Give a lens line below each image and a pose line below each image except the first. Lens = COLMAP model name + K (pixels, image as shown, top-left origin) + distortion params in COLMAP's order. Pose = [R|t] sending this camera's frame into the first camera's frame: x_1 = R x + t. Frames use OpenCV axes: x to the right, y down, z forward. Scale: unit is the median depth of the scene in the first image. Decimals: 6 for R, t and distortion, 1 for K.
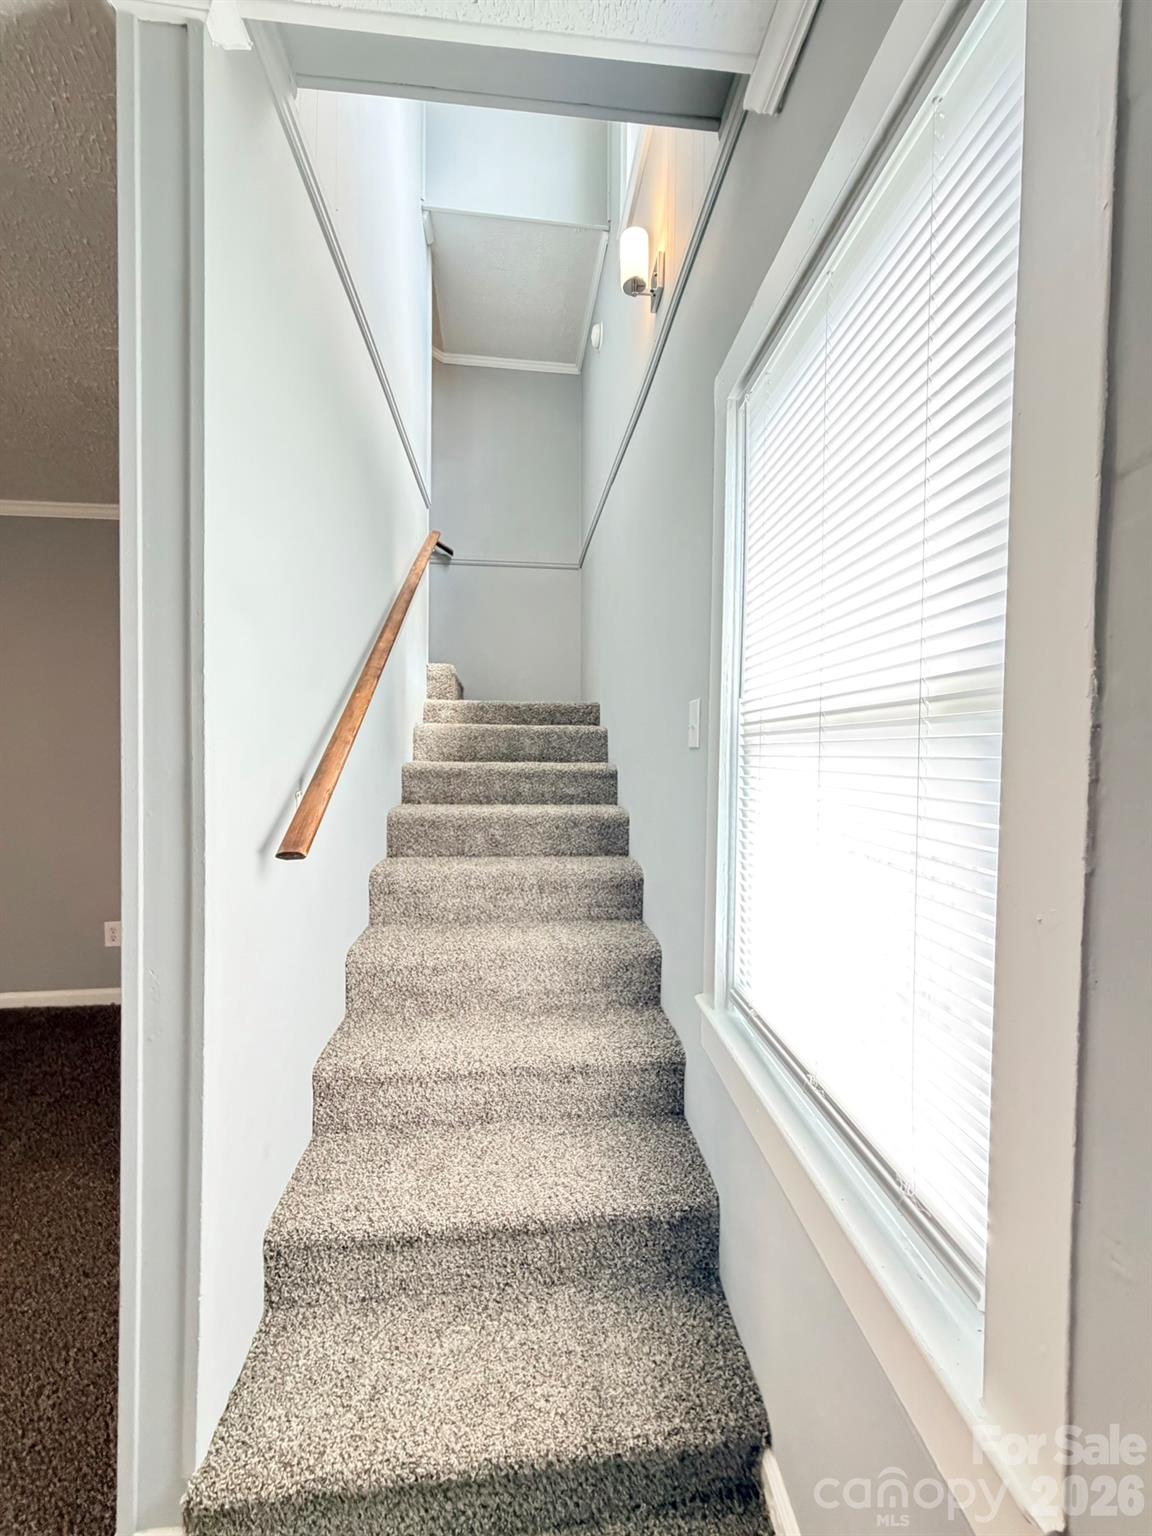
lens RADIAL K [[615.2, 0, 576.0], [0, 615.2, 768.0], [0, 0, 1]] dist [-0.000548, 0.000944]
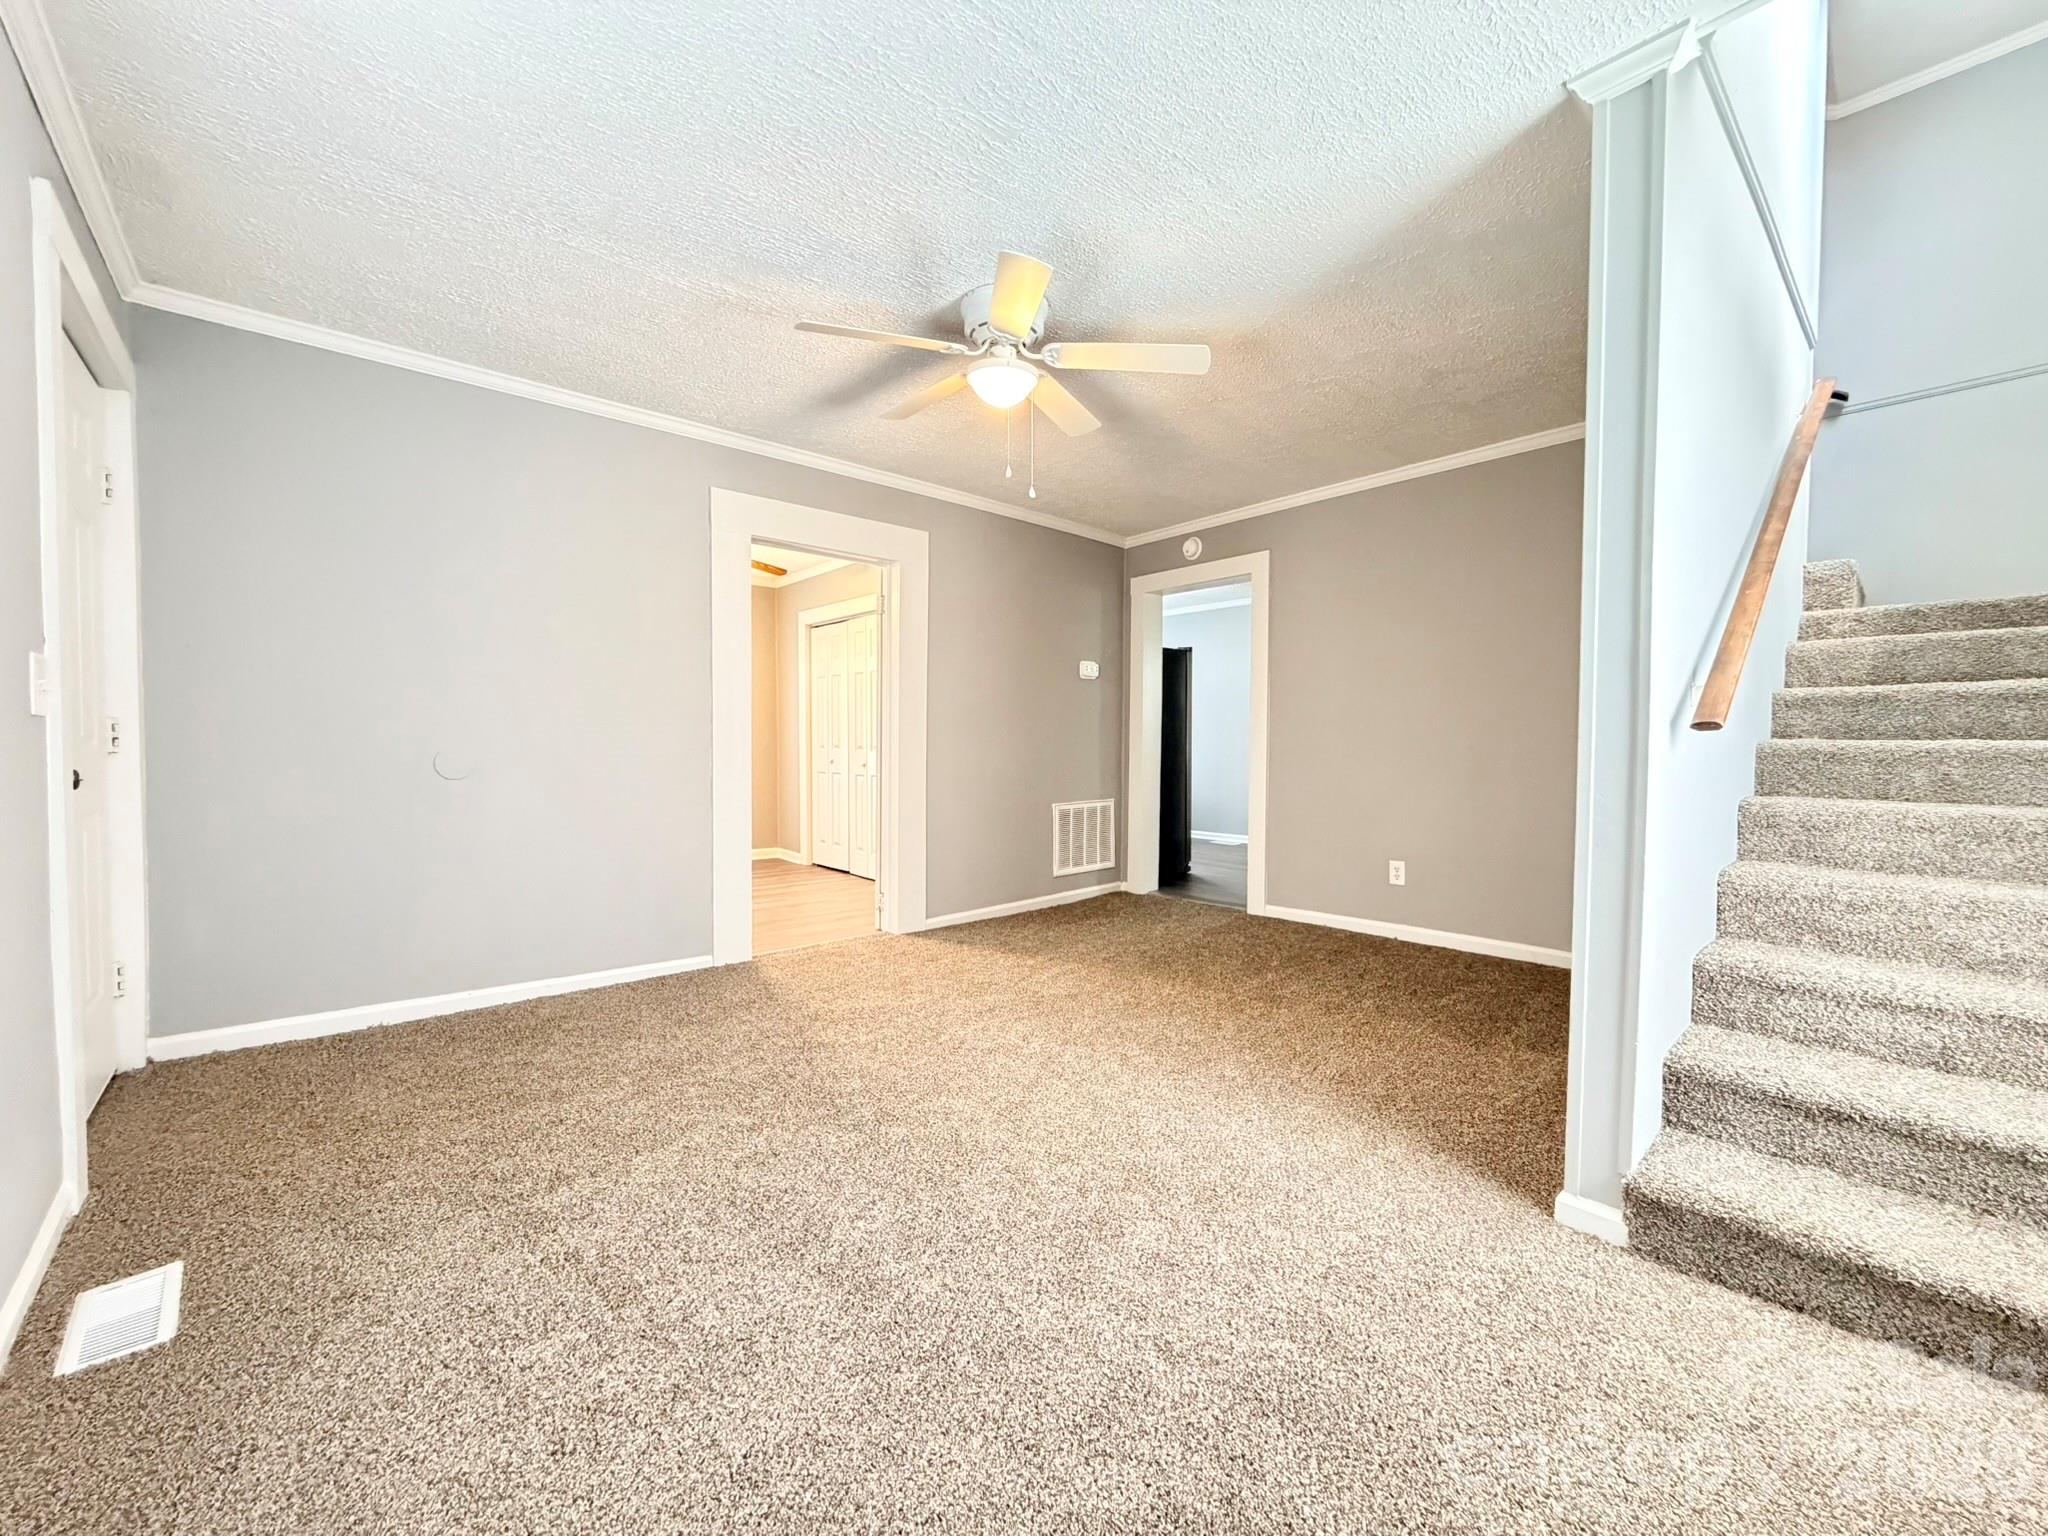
lens RADIAL K [[820.3, 0, 1018.5], [0, 820.3, 767.3], [0, 0, 1]] dist [-0.000548, 0.000944]
pose [[0.581424, 0.018438, -0.813391, 0.023968], [-0.018405, 0.999785, 0.009507, 0.174035], [0.813392, 0.009443, 0.581639, -0.696763]]
